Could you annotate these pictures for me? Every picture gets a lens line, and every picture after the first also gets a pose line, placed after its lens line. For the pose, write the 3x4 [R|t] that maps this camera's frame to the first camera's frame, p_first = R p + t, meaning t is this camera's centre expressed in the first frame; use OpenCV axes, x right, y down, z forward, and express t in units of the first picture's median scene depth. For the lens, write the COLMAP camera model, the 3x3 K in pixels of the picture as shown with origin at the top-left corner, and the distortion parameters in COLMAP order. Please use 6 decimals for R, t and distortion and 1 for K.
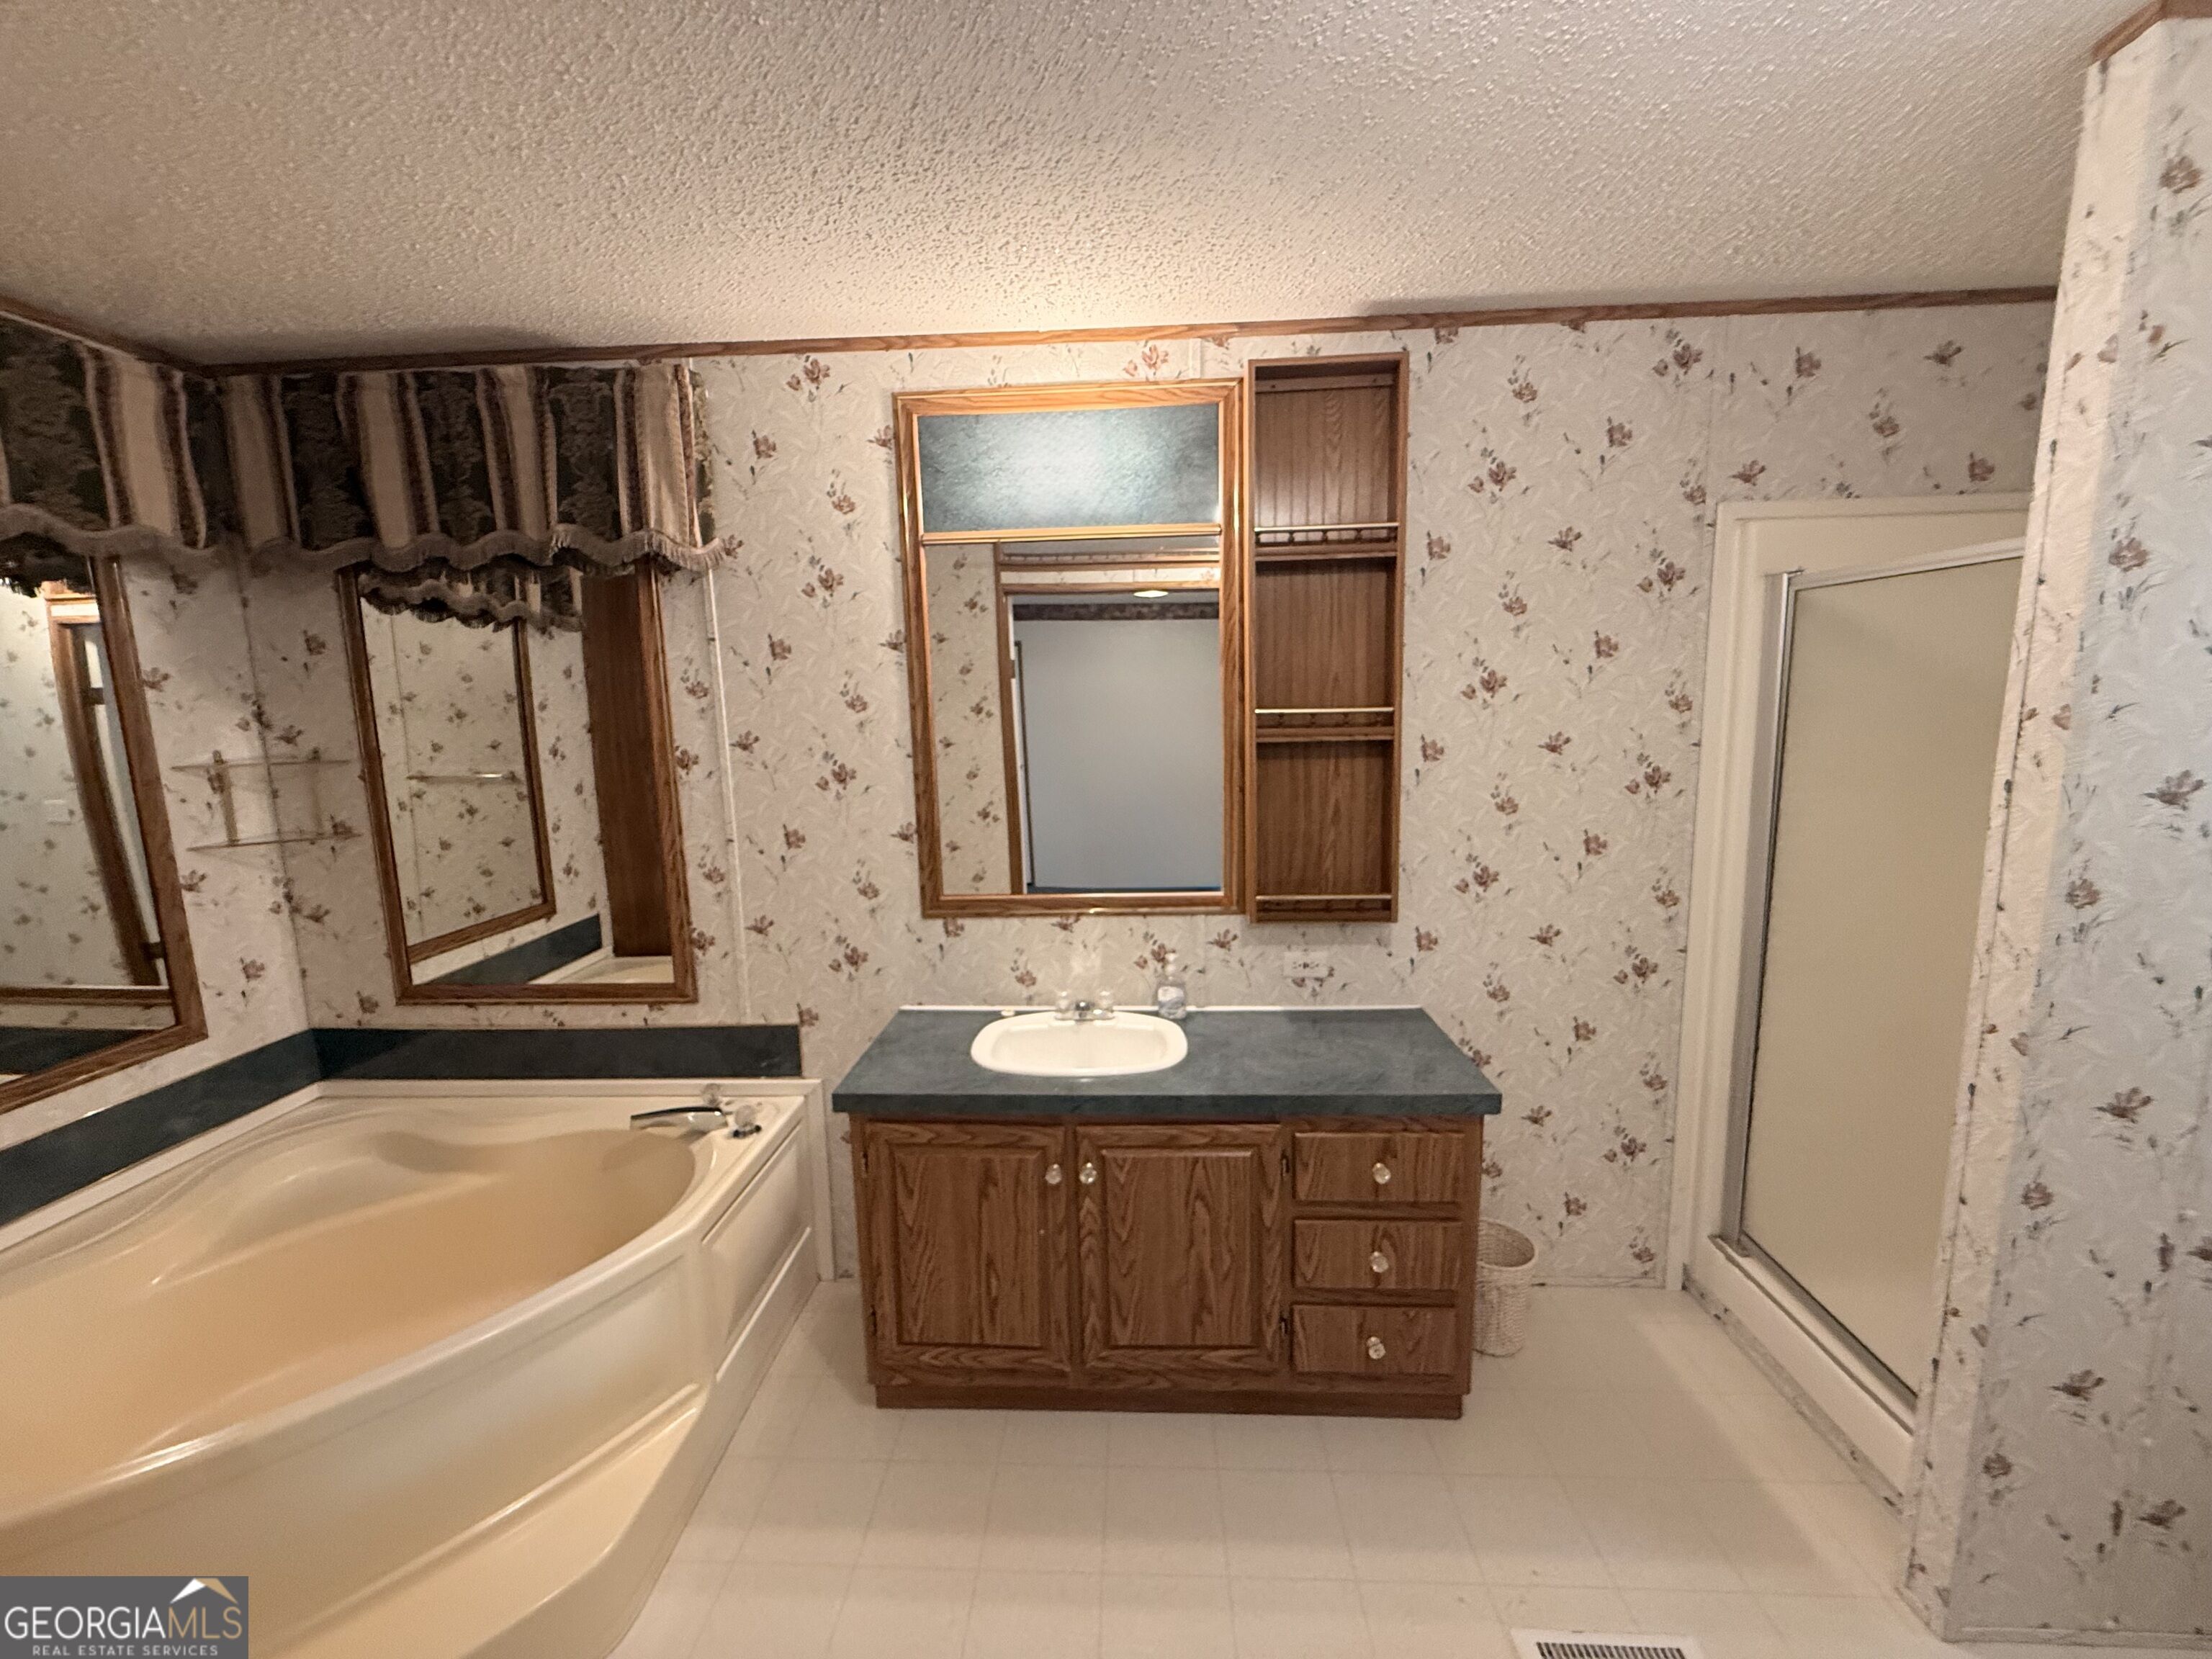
lens RADIAL K [[891.2, 0, 1098.6], [0, 891.2, 824.5], [0, 0, 1]] dist [-0.000258, -0.000014]
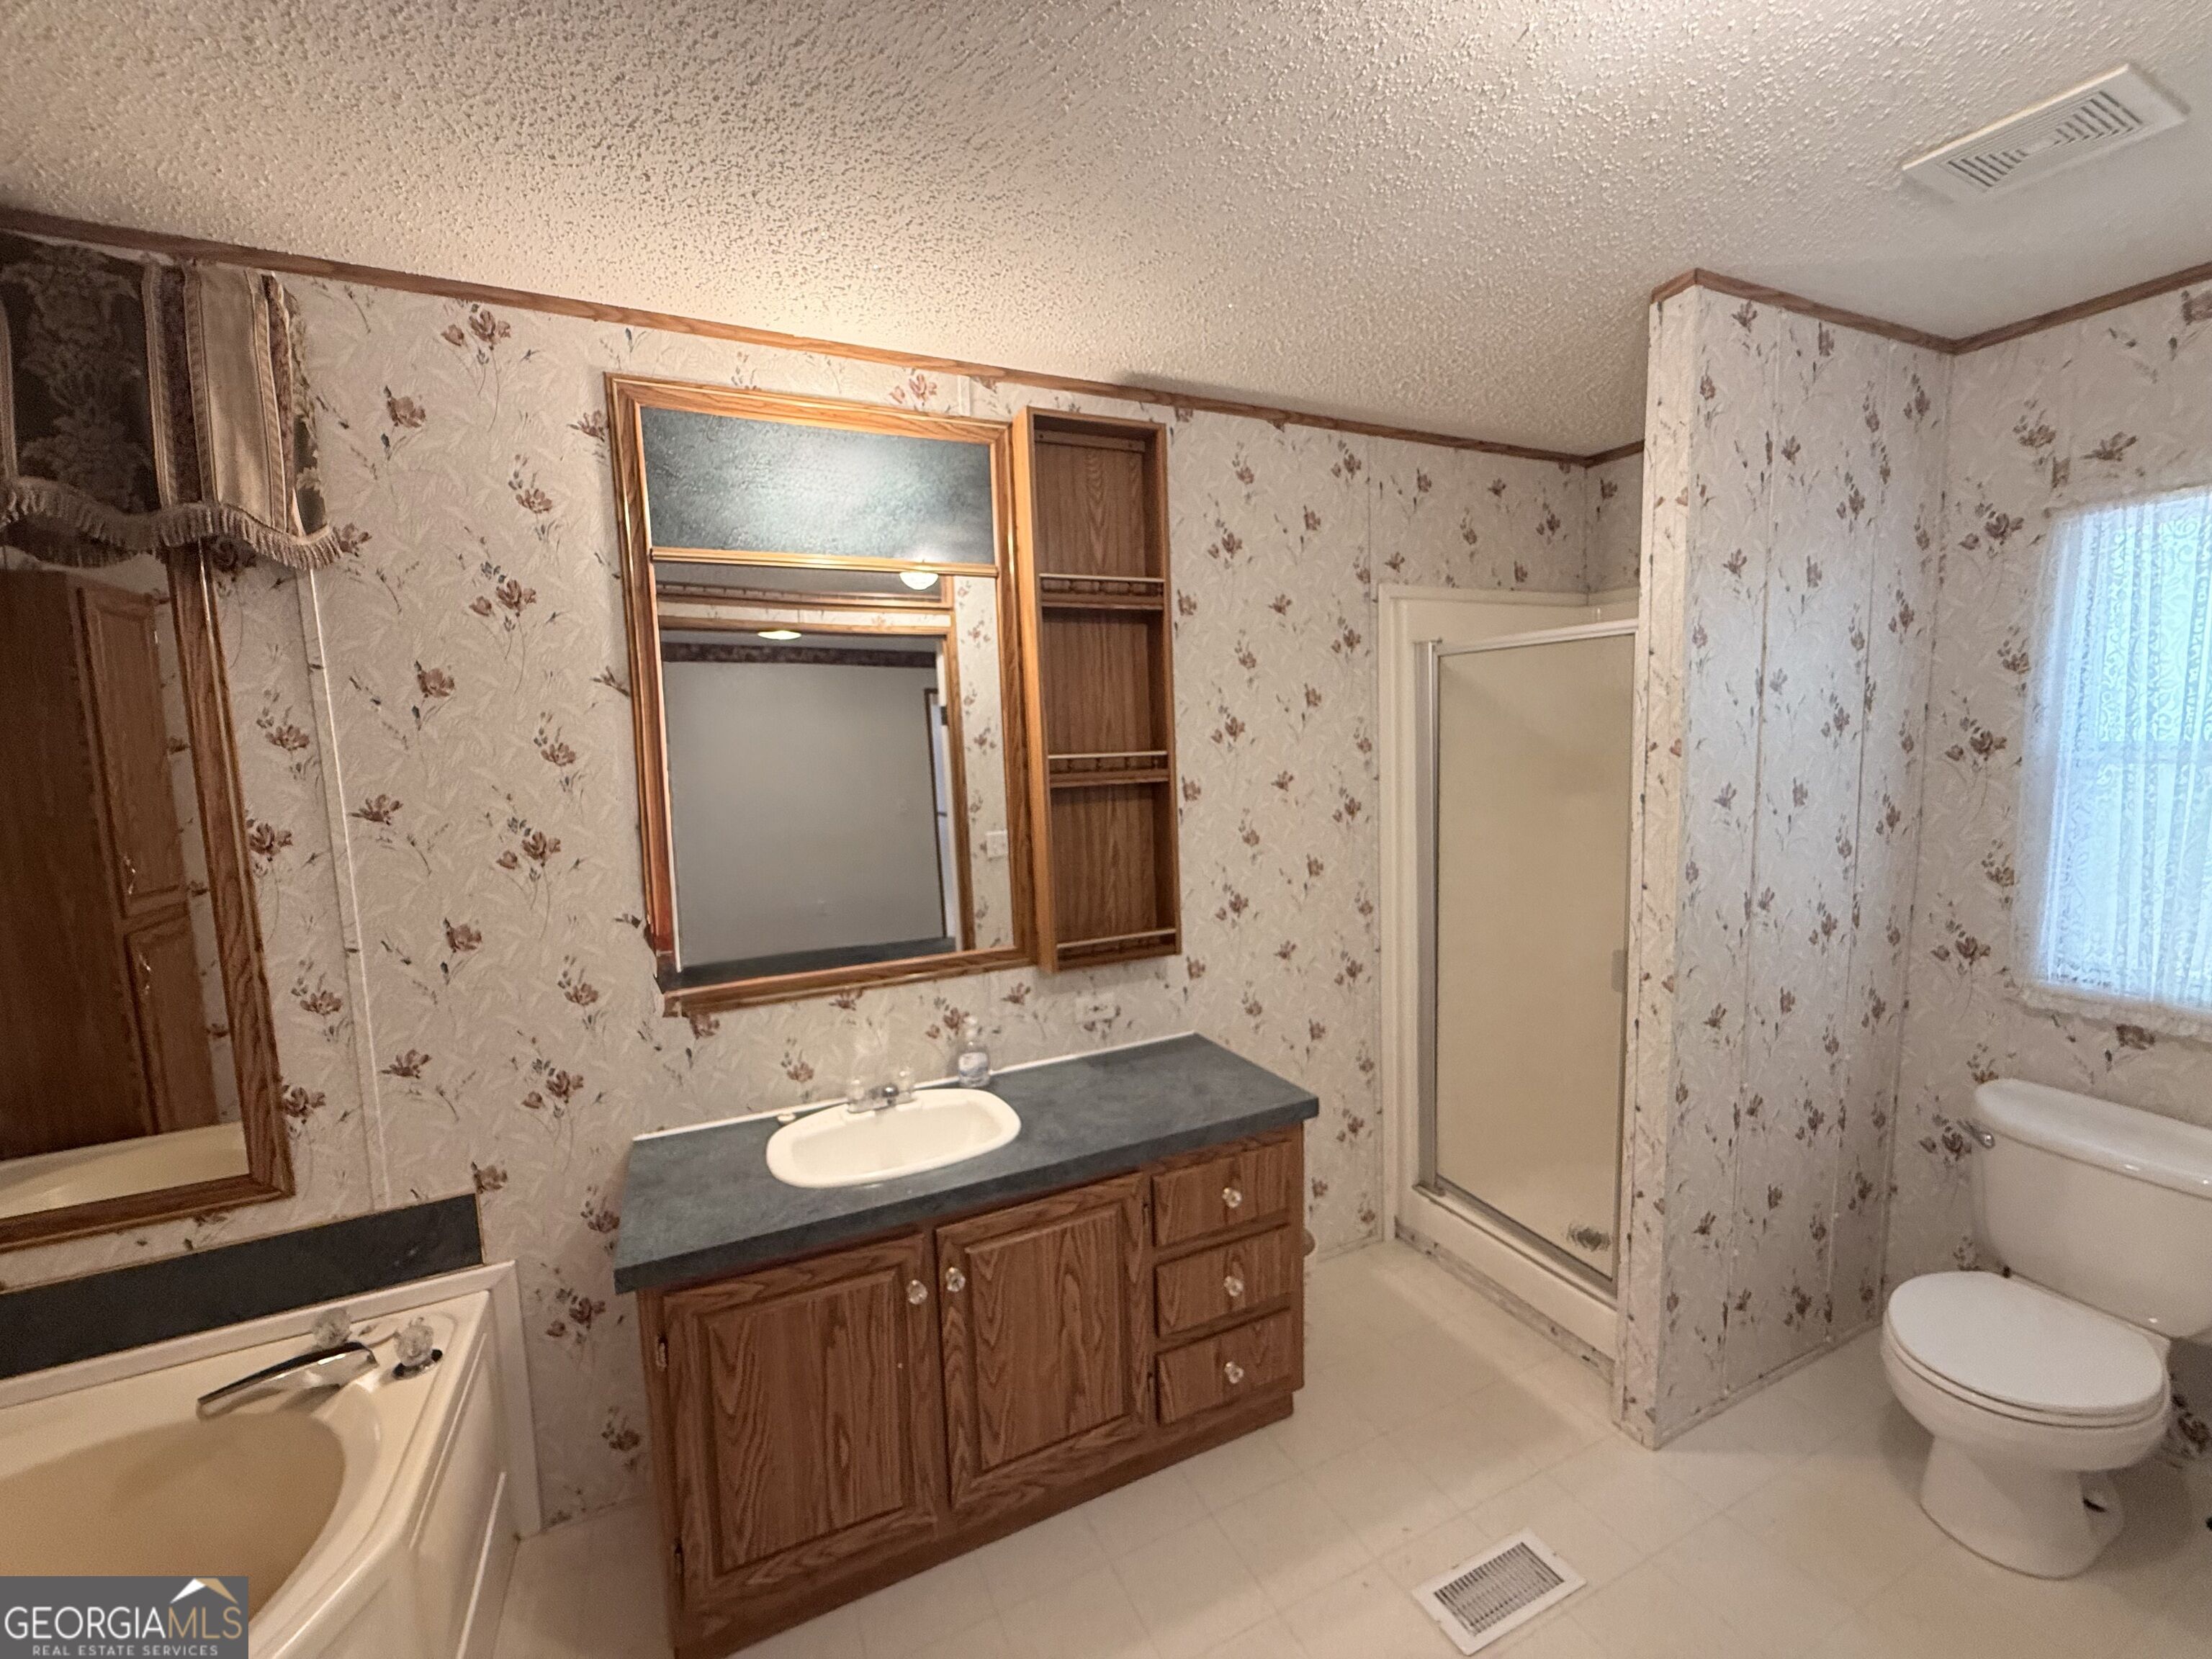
lens RADIAL K [[891.2, 0, 1102.0], [0, 891.2, 824.2], [0, 0, 1]] dist [-0.000258, -0.000014]
pose [[0.883638, -0.050015, 0.465492, -0.232689], [0.077437, 0.996196, -0.039961, -0.008239], [-0.461723, 0.071358, 0.884149, 0.106234]]
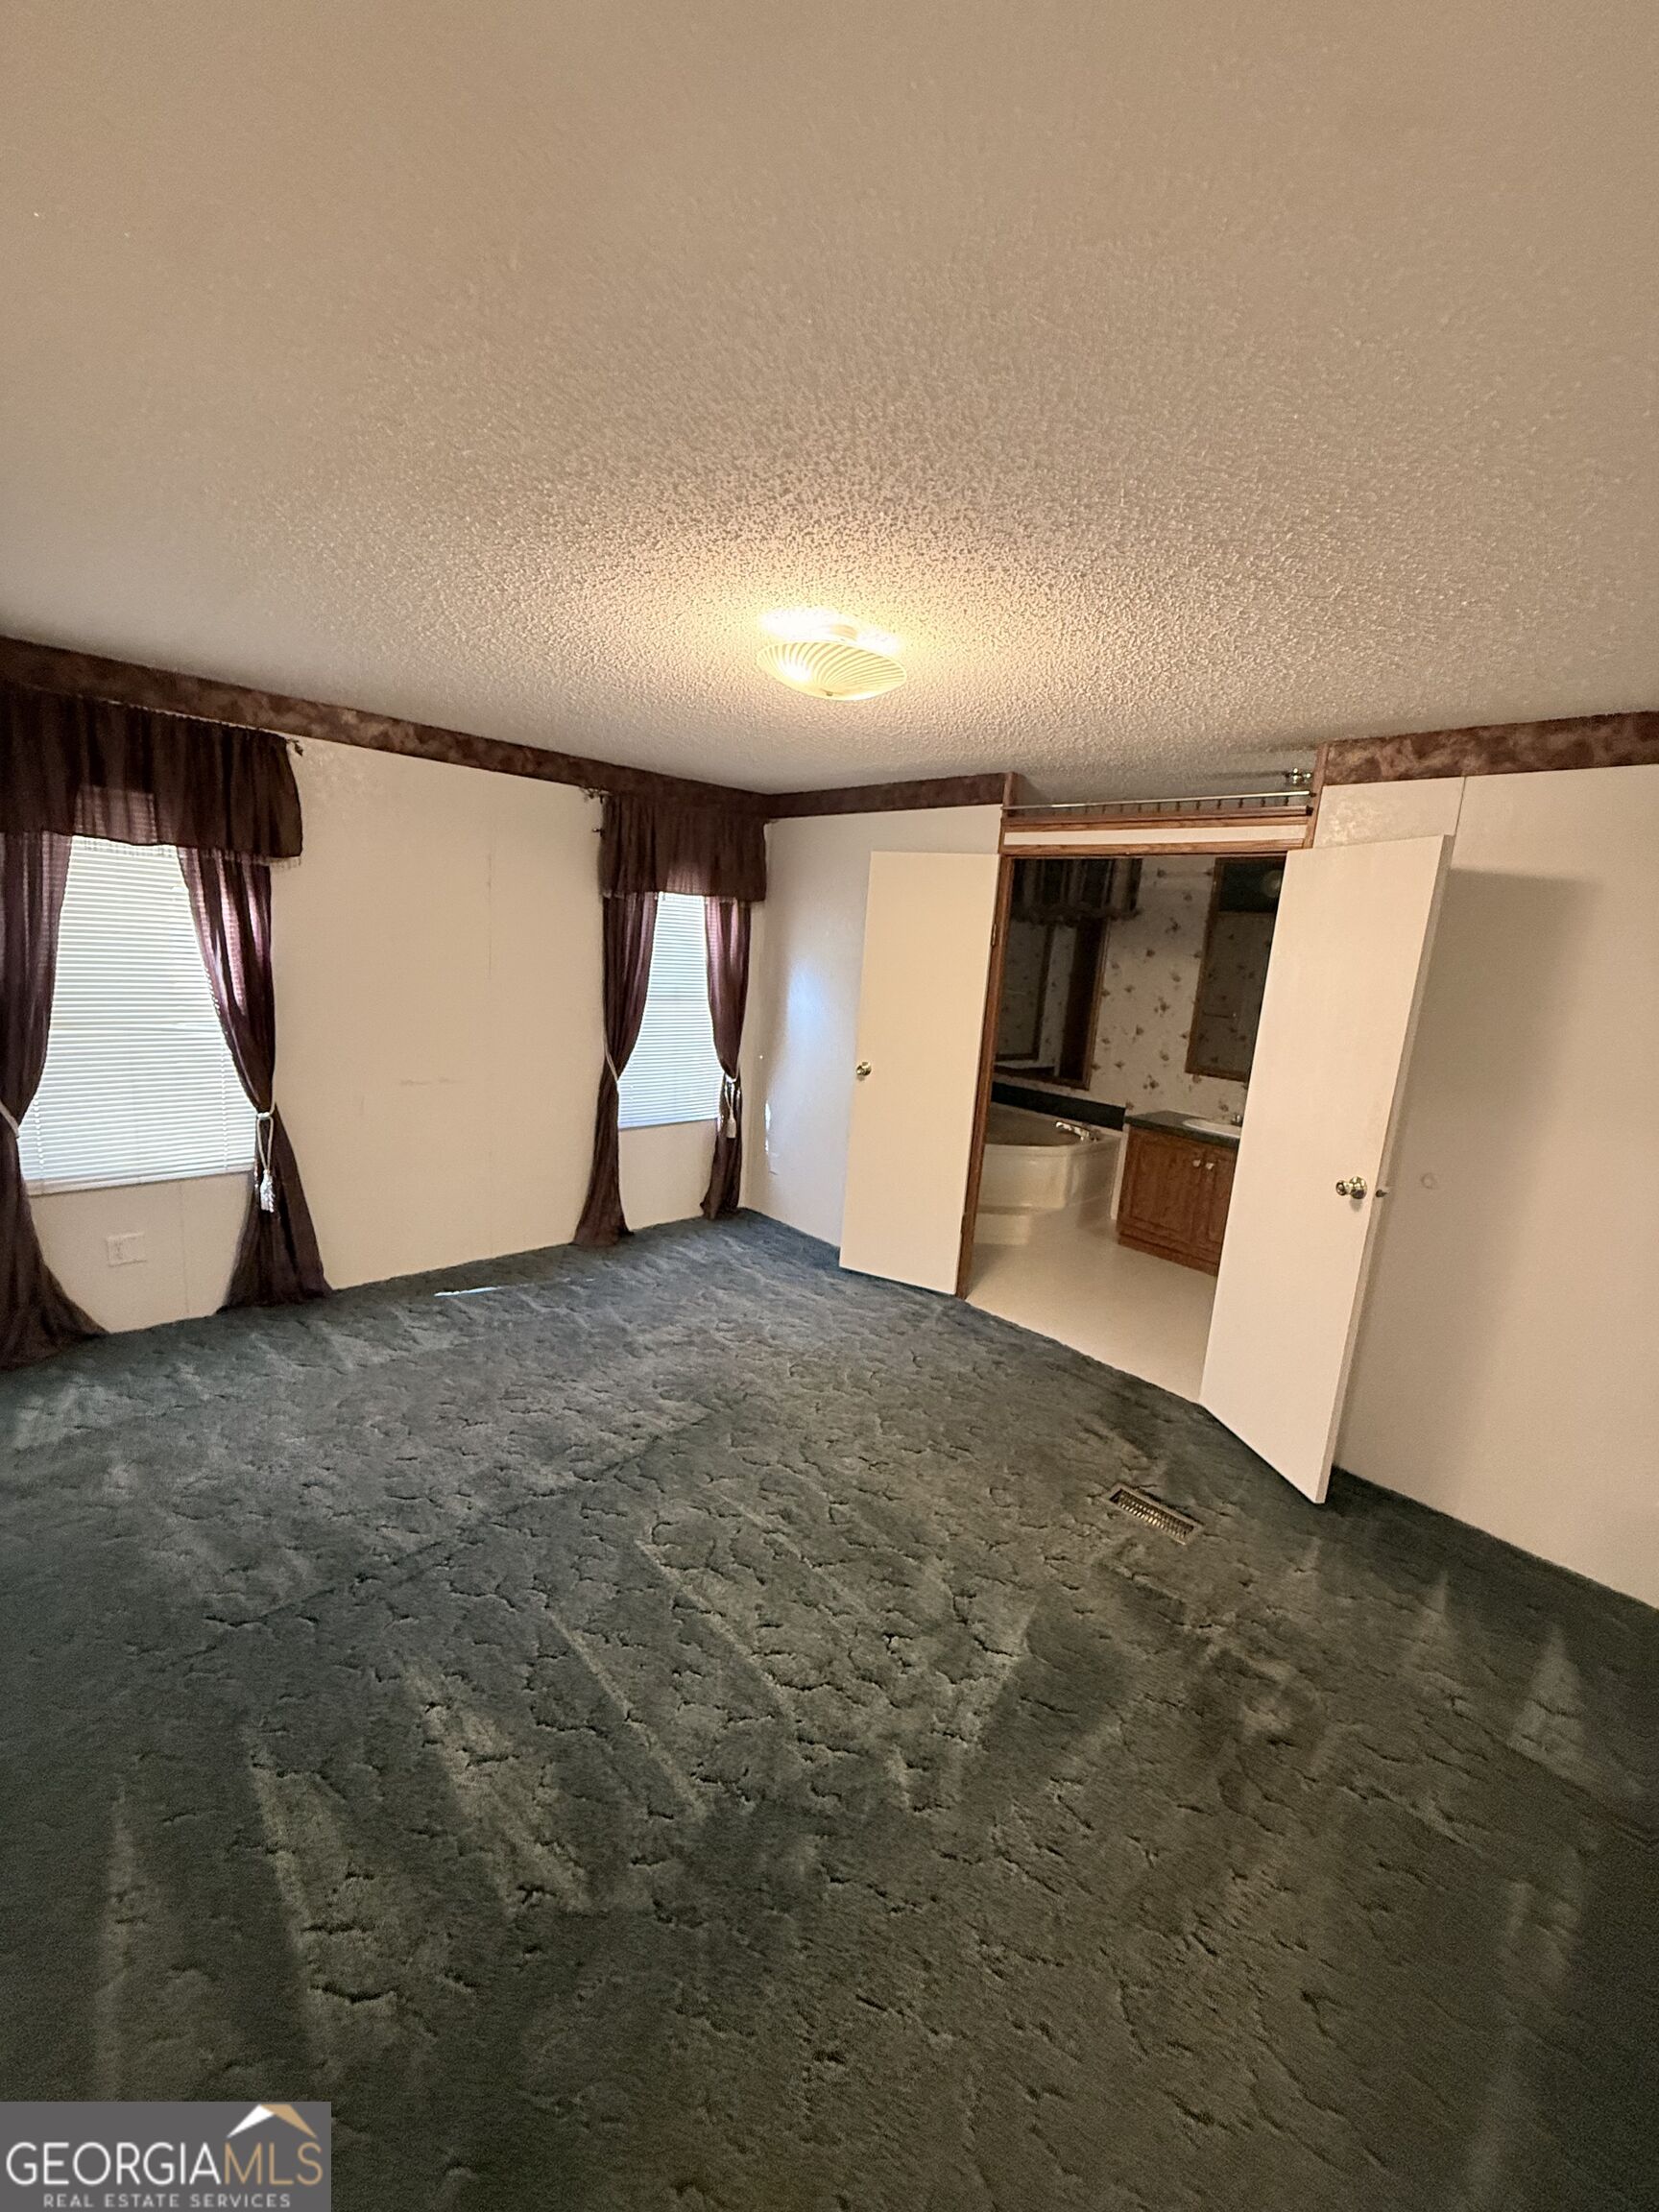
lens RADIAL K [[891.2, 0, 831.0], [0, 891.2, 1101.6], [0, 0, 1]] dist [-0.000258, -0.000014]
pose [[0.719327, 0.201408, -0.664833, 0.772171], [-0.186139, 0.977933, 0.094865, 0.142413], [0.669269, 0.055513, 0.740943, -1.476638]]
